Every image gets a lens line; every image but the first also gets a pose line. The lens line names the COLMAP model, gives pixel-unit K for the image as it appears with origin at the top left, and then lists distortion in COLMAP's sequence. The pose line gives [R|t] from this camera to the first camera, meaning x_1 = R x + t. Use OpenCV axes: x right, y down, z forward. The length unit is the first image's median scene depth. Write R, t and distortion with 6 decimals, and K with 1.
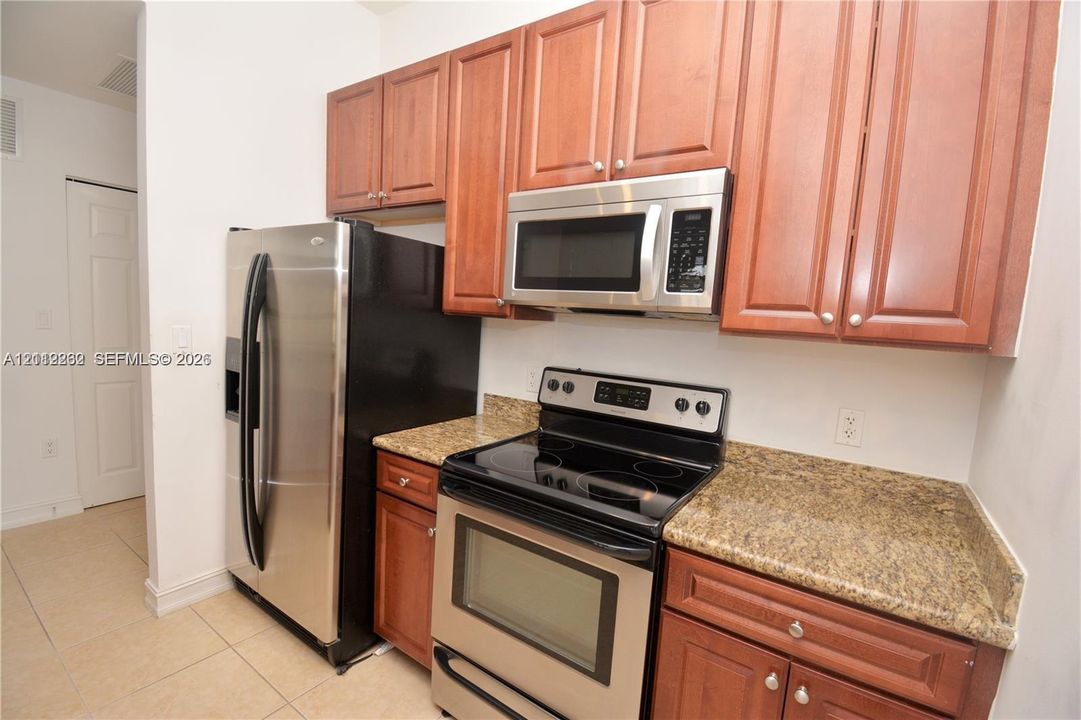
lens RADIAL K [[477.4, 0, 544.0], [0, 477.4, 369.2], [0, 0, 1]] dist [0.018115, -0.021843]
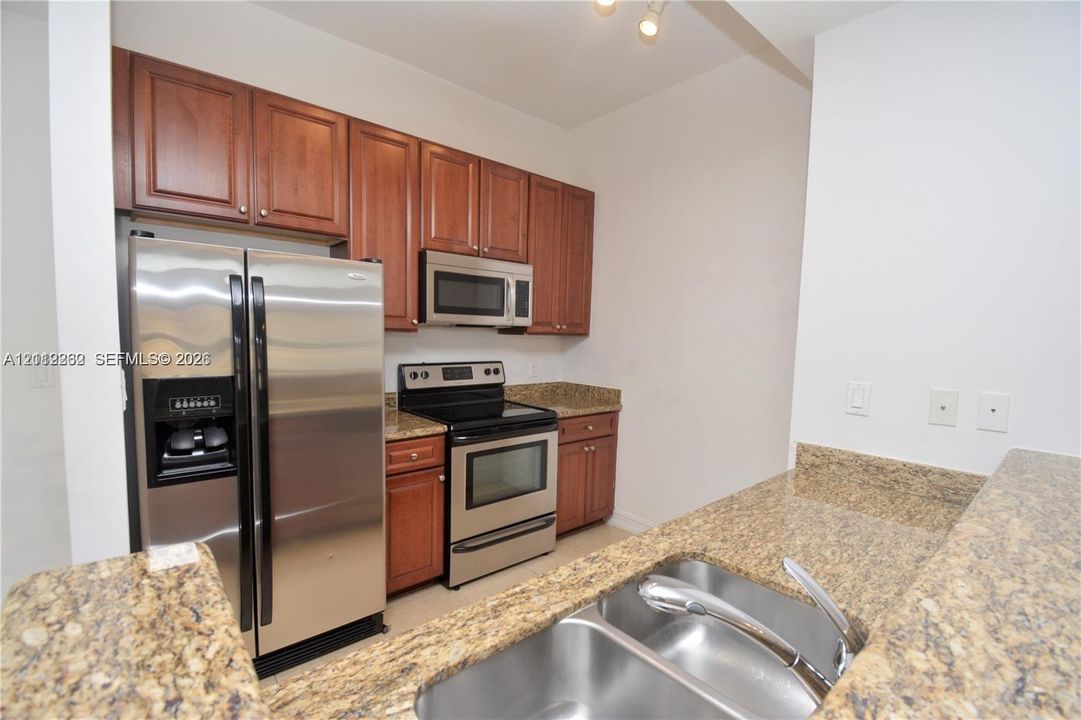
lens RADIAL K [[477.4, 0, 544.0], [0, 477.4, 369.2], [0, 0, 1]] dist [0.018115, -0.021843]
pose [[0.251148, -0.129760, 0.959212, -1.516044], [0.099596, 0.989178, 0.107737, -0.123014], [-0.962811, 0.068476, 0.261354, 0.273177]]
